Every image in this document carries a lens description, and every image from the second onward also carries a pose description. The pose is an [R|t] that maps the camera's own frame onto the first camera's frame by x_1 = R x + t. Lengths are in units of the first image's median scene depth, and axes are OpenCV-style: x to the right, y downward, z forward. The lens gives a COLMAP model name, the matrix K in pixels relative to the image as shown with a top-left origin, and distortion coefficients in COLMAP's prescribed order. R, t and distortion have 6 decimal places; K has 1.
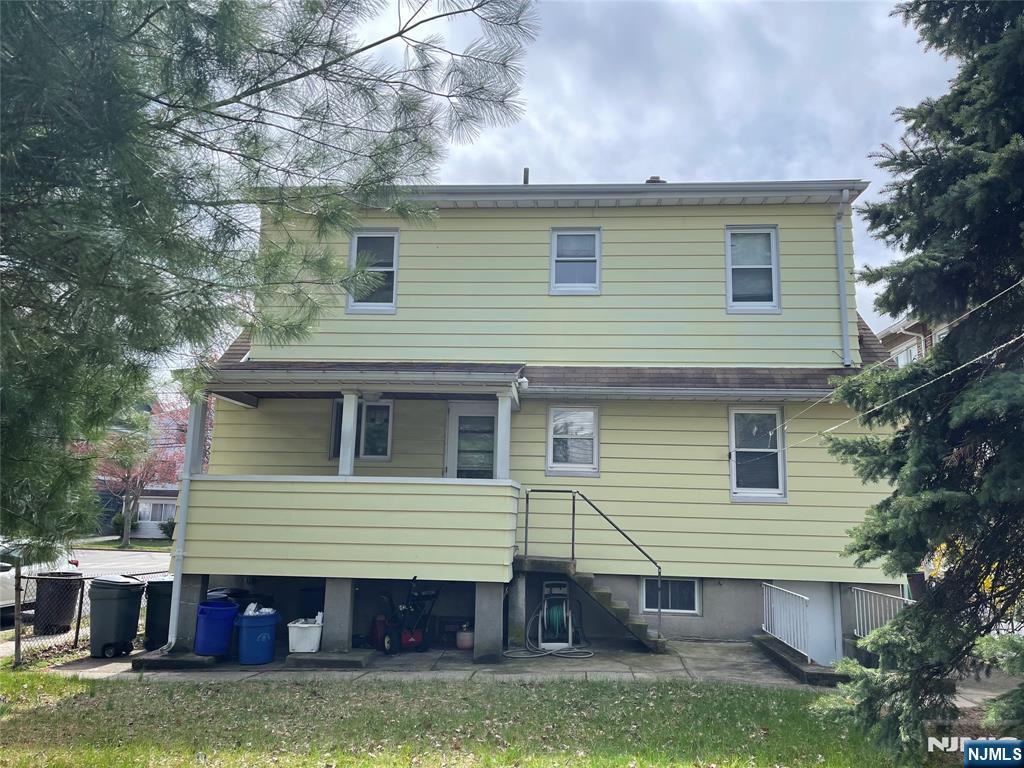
lens RADIAL K [[781.7, 0, 512.0], [0, 781.7, 384.0], [0, 0, 1]] dist [0.069057, -0.096364]
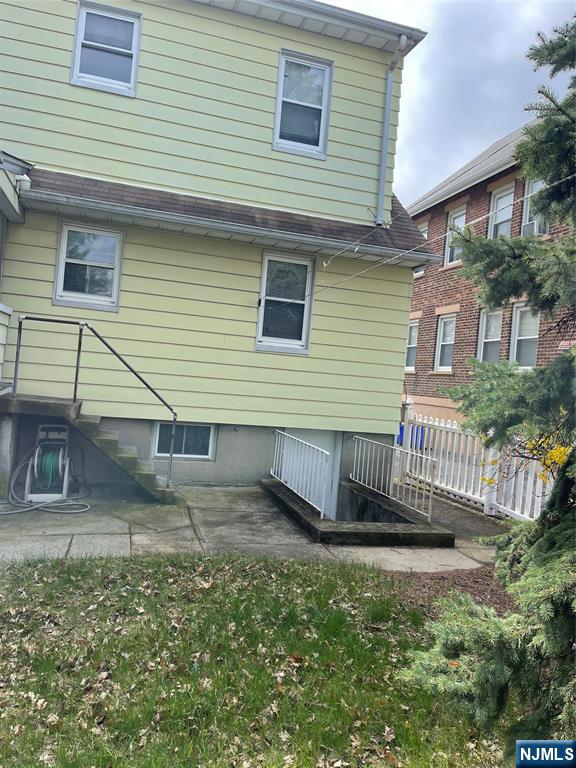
lens RADIAL K [[586.3, 0, 286.9], [0, 586.3, 384.3], [0, 0, 1]] dist [0.069057, -0.096364]
pose [[0.934692, 0.052987, 0.351486, 0.061734], [-0.122078, 0.976533, 0.177424, 0.058064], [-0.333837, -0.208746, 0.919227, 0.310413]]
